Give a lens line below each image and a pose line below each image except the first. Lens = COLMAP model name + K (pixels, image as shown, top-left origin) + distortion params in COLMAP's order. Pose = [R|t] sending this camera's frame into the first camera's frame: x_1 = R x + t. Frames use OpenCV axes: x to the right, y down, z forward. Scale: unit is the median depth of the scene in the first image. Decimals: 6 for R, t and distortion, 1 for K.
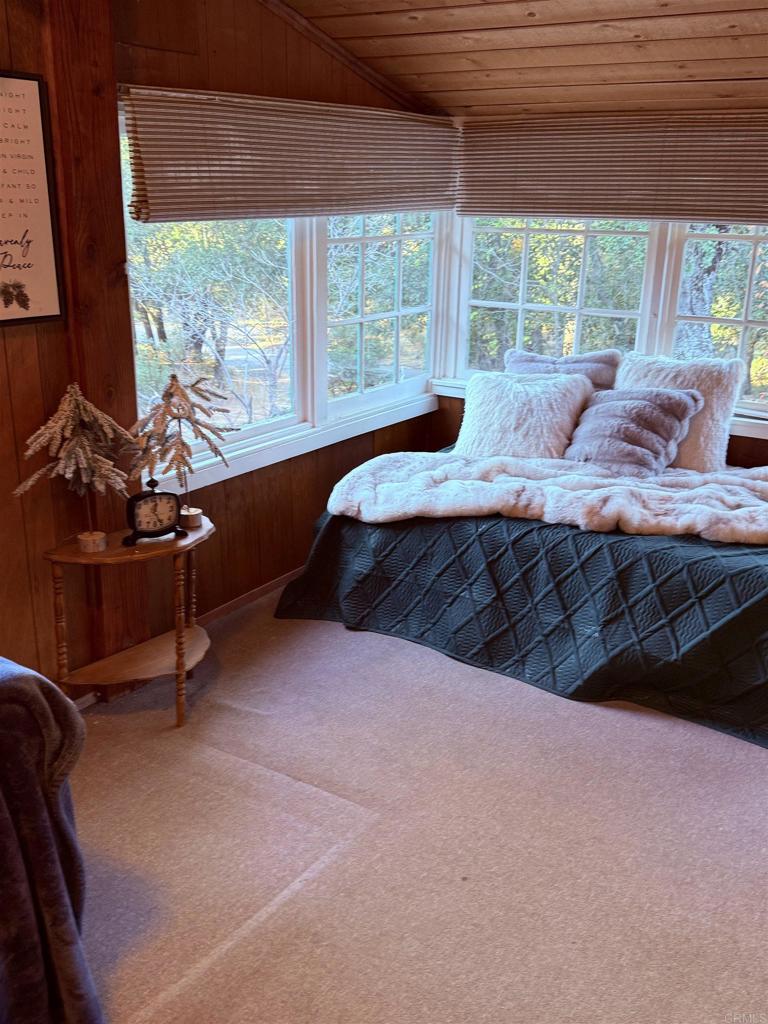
lens RADIAL K [[987.2, 0, 384.8], [0, 987.2, 514.3], [0, 0, 1]] dist [0.057202, 0.000000]
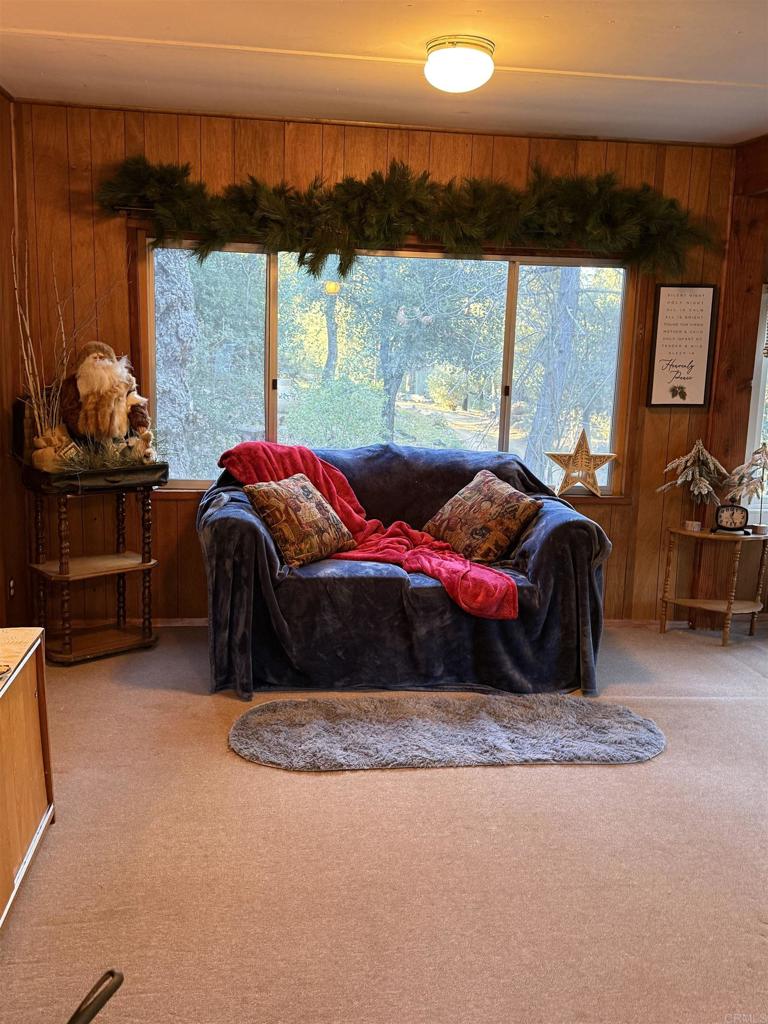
lens RADIAL K [[987.2, 0, 383.1], [0, 987.2, 512.8], [0, 0, 1]] dist [0.057202, 0.000000]
pose [[0.657696, 0.128327, -0.742272, 0.707750], [-0.240814, 0.969492, -0.045765, 0.233604], [0.713754, 0.208849, 0.668534, -0.654374]]
